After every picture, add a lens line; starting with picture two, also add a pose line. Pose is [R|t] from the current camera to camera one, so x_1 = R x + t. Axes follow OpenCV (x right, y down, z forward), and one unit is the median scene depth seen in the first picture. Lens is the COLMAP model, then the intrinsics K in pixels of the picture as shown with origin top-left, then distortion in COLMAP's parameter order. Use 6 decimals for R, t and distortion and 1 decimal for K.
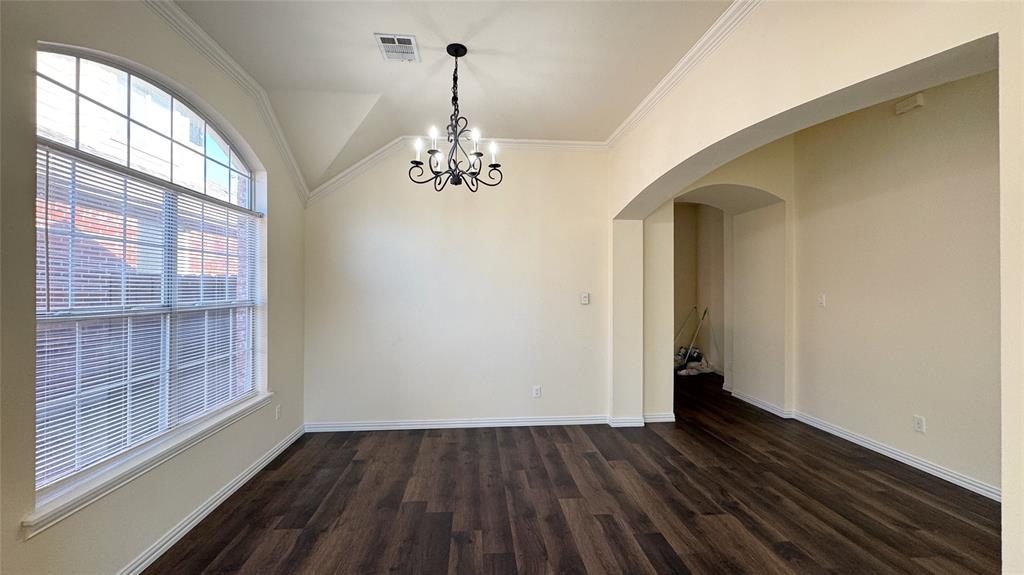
lens RADIAL K [[405.7, 0, 513.8], [0, 405.7, 285.0], [0, 0, 1]] dist [0.004968, 0.001073]
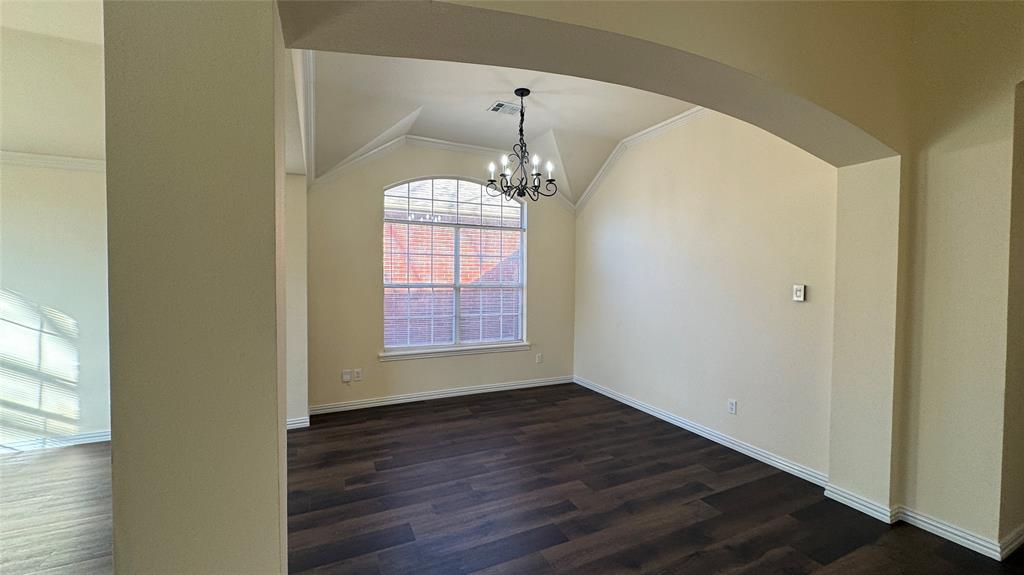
lens RADIAL K [[405.7, 0, 510.8], [0, 405.7, 279.7], [0, 0, 1]] dist [0.004968, 0.001073]
pose [[0.347513, 0.007130, -0.937648, 0.837754], [-0.003986, 0.999973, 0.006127, 0.012611], [0.937667, 0.001608, 0.347533, 0.397848]]
